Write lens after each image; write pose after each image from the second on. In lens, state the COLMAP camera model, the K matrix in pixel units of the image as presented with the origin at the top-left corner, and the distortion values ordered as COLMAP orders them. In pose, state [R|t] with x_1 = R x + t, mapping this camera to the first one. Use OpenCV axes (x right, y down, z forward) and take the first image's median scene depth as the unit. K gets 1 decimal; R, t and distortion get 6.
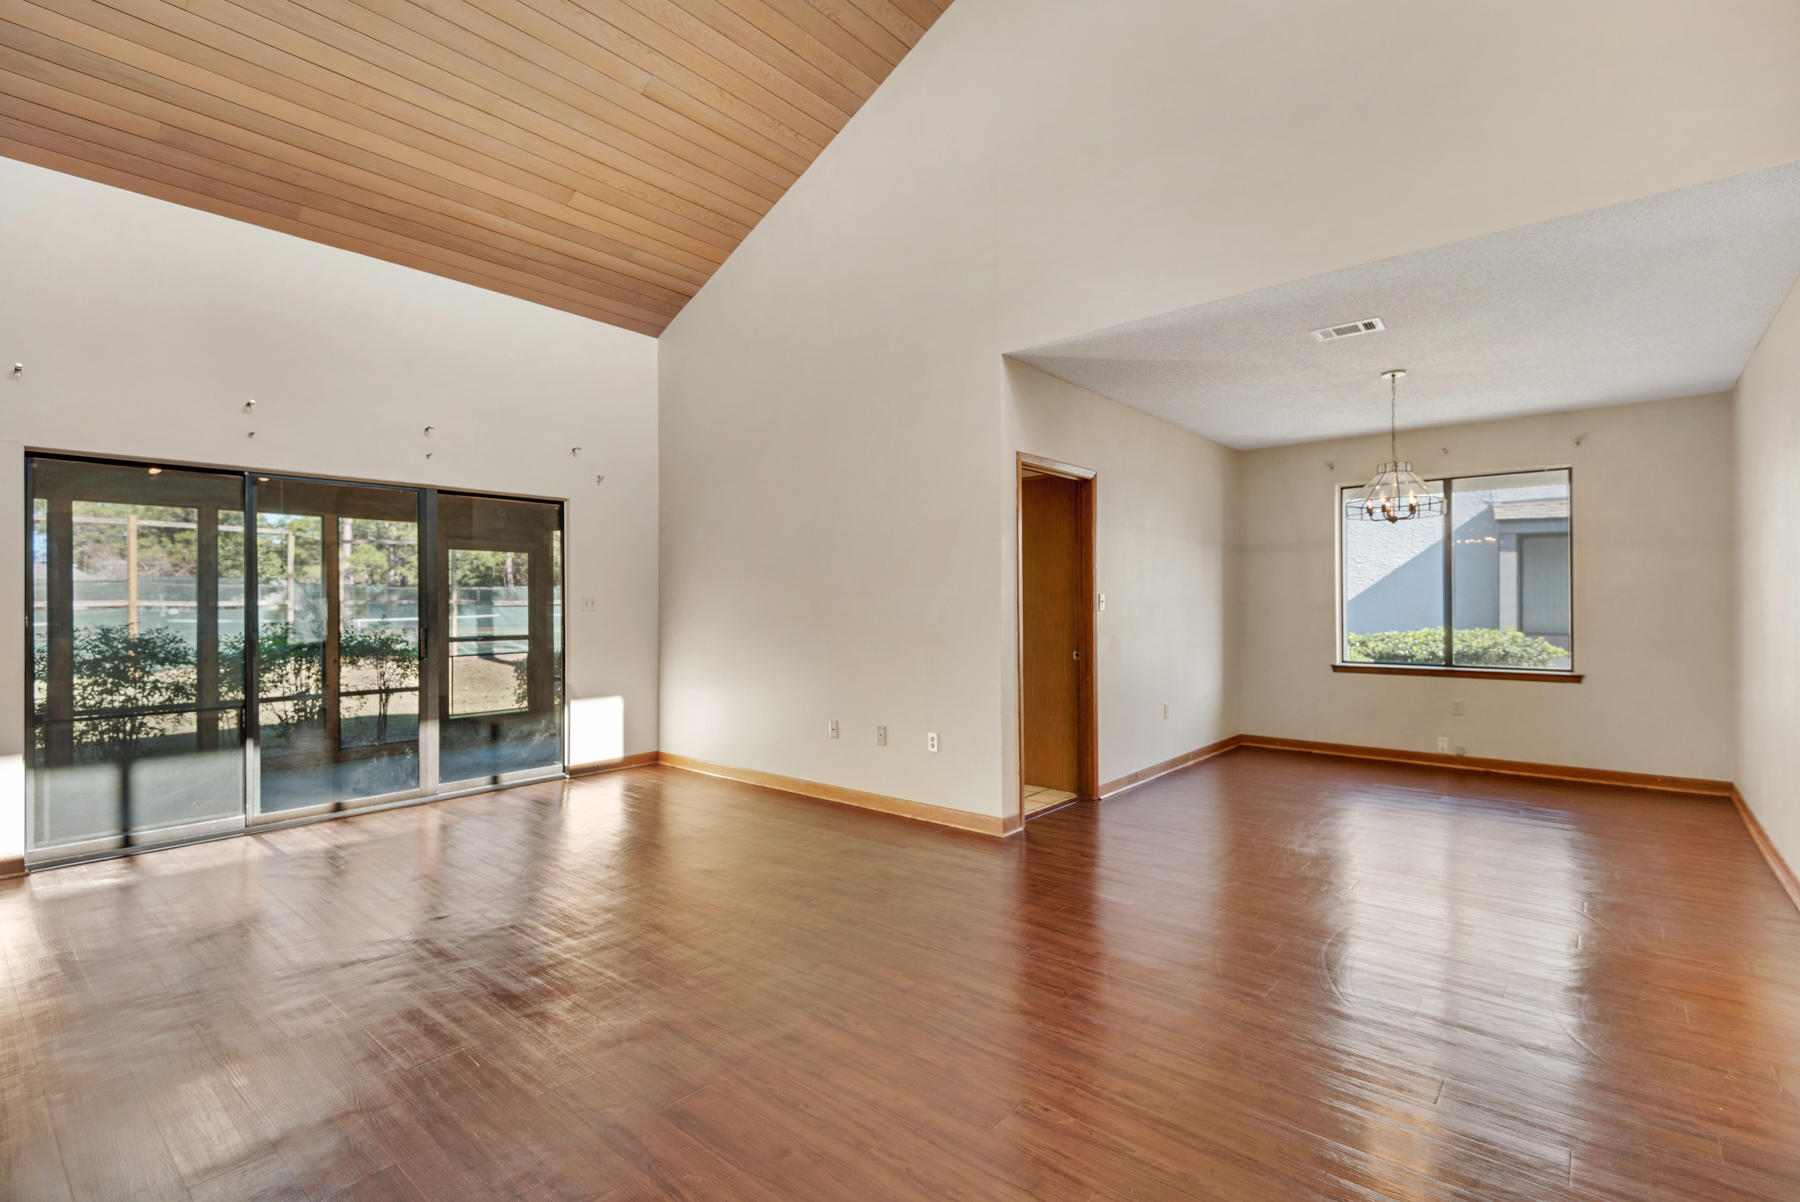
lens RADIAL K [[819.1, 0, 900.0], [0, 819.1, 601.0], [0, 0, 1]] dist [0.037073, -0.019243]
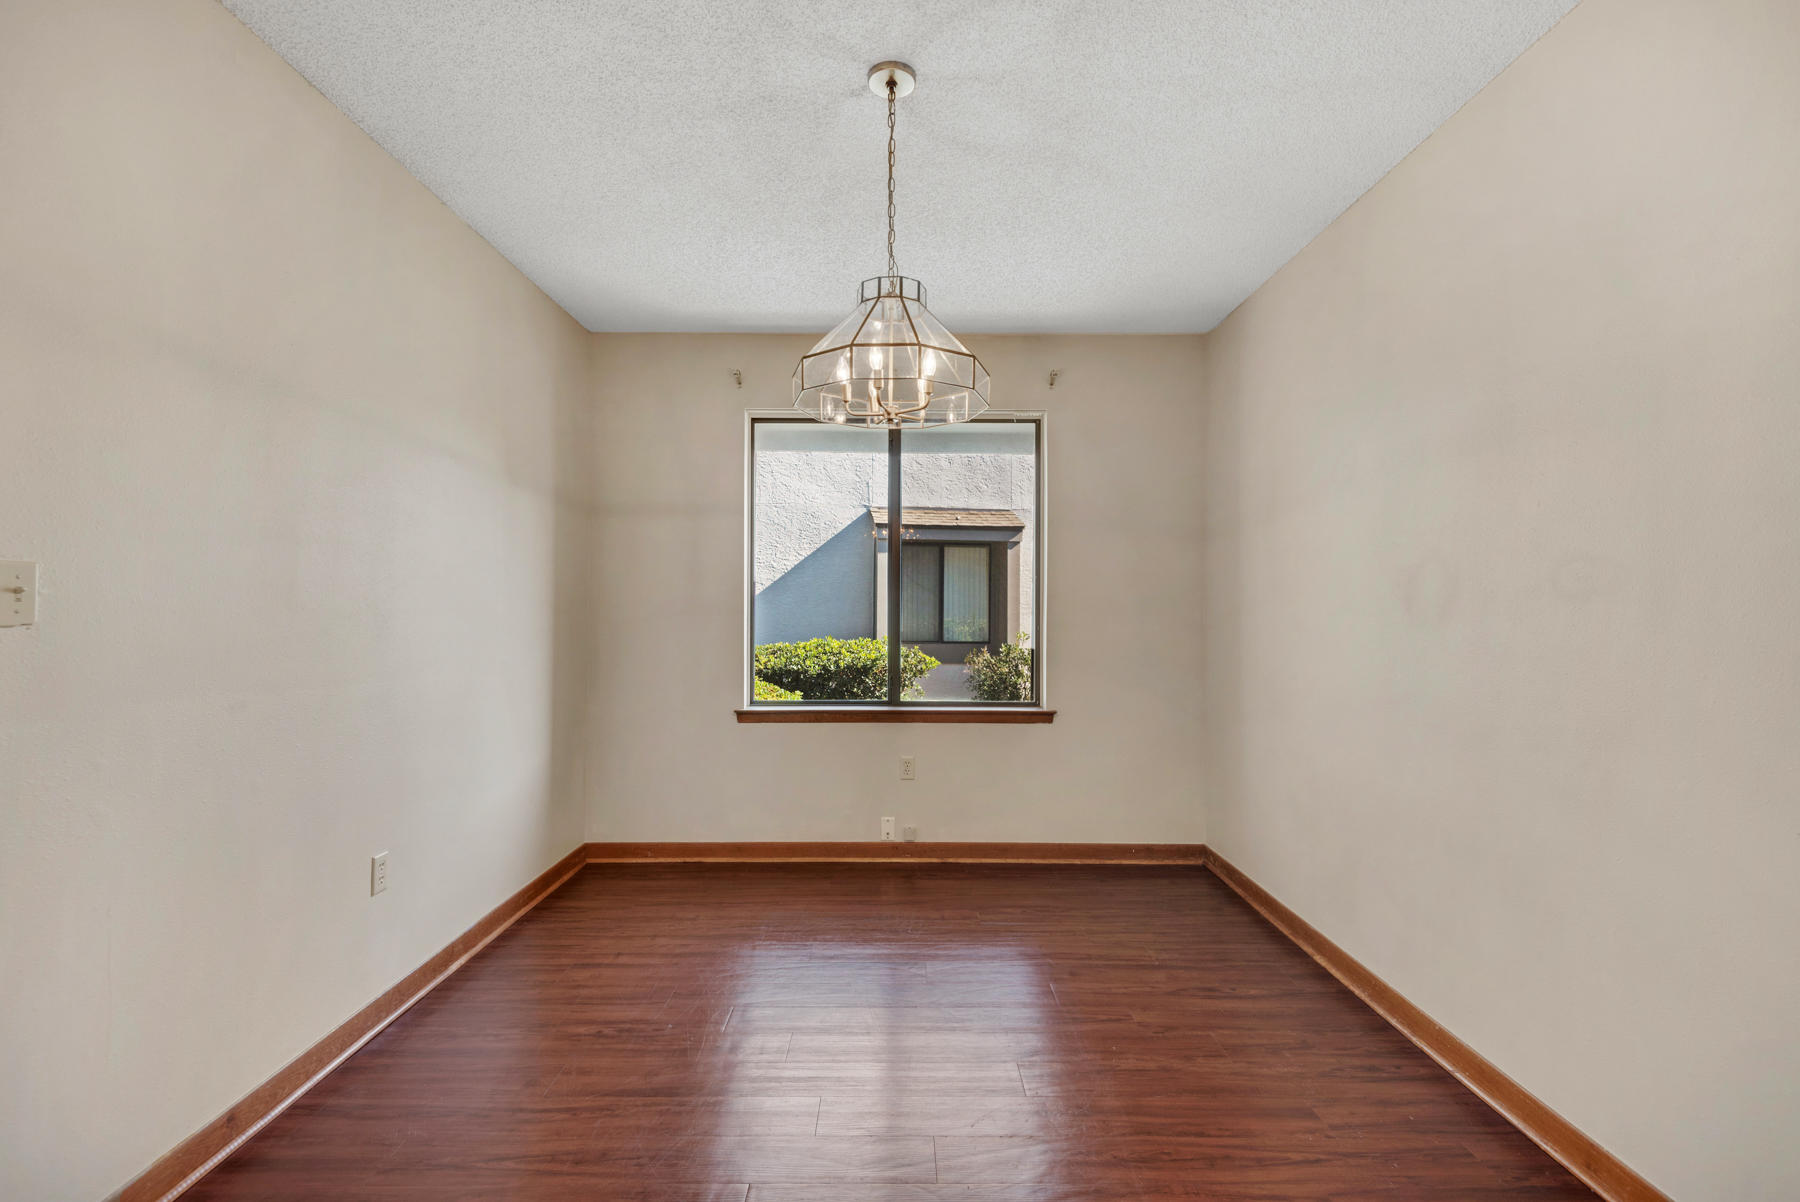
lens RADIAL K [[812.0, 0, 900.0], [0, 812.0, 601.0], [0, 0, 1]] dist [0.052625, -0.037036]
pose [[0.759784, 0.015096, 0.650001, 0.251346], [-0.009103, 0.999879, -0.012582, 0.004349], [-0.650112, 0.003643, 0.759830, 0.522642]]
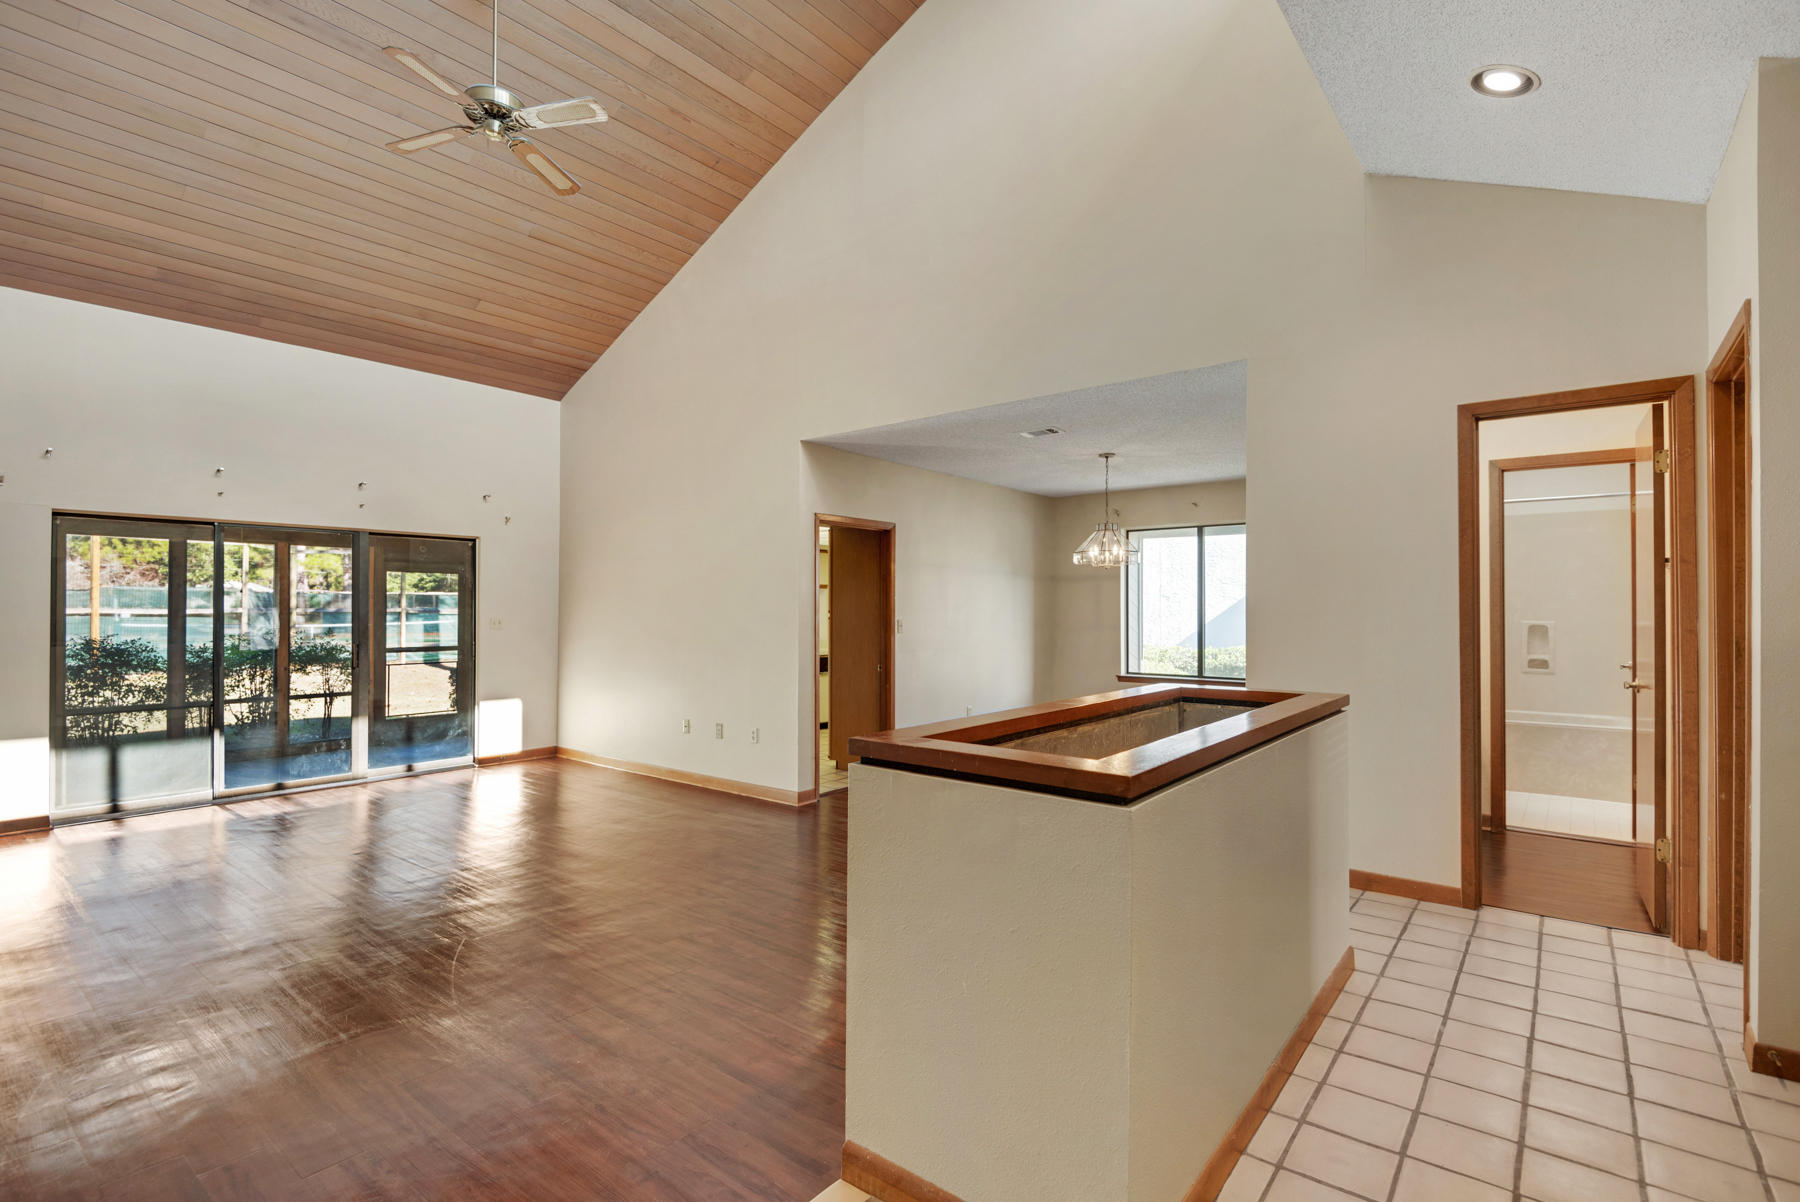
lens RADIAL K [[834.8, 0, 894.8], [0, 834.8, 601.8], [0, 0, 1]] dist [0.026709, -0.022386]
pose [[0.999624, 0.006764, 0.026572, 0.176317], [-0.006591, 0.999957, -0.006592, -0.023953], [-0.026616, 0.006414, 0.999625, -0.251941]]
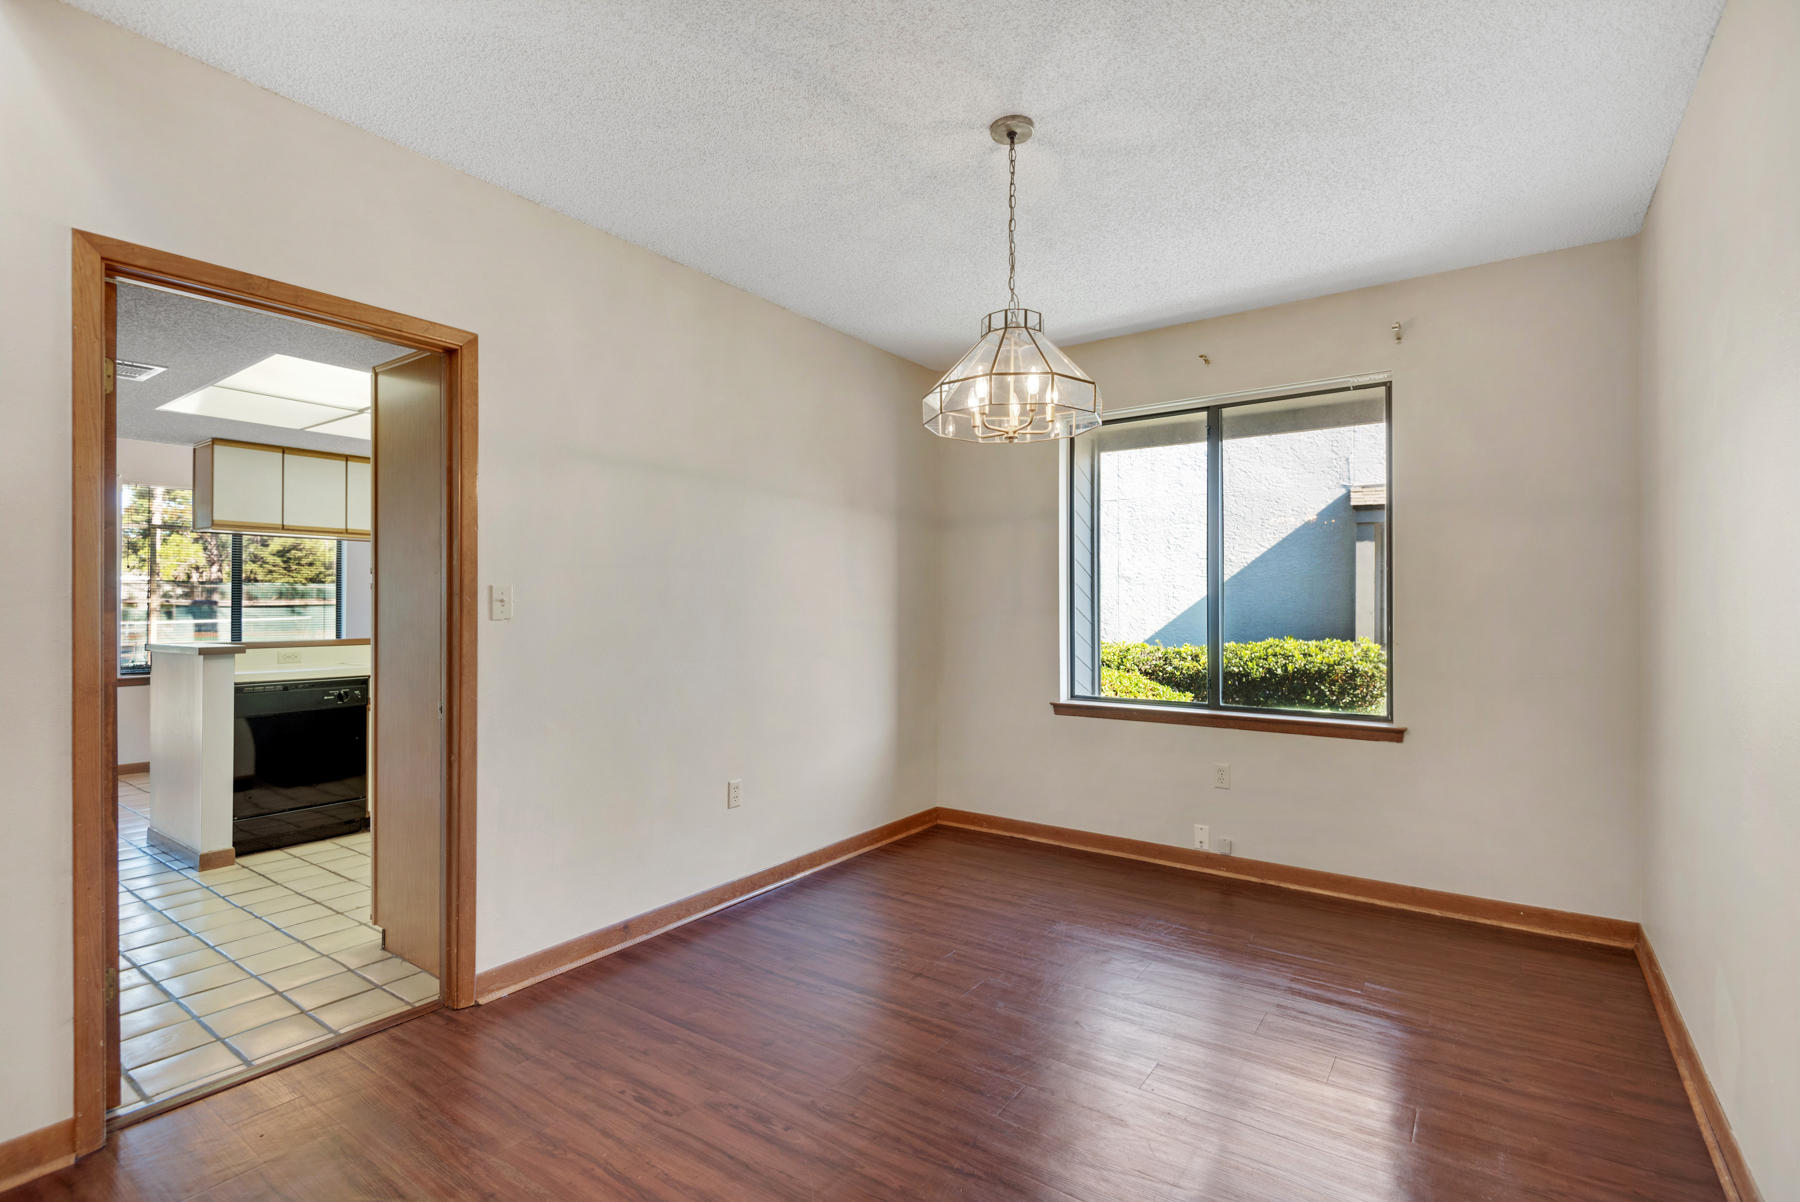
lens RADIAL K [[834.8, 0, 894.8], [0, 834.8, 601.8], [0, 0, 1]] dist [0.026709, -0.022386]
pose [[0.996577, 0.005273, 0.082496, 0.382493], [-0.005030, 0.999982, -0.003151, 0.001763], [-0.082511, 0.002726, 0.996586, 0.405139]]
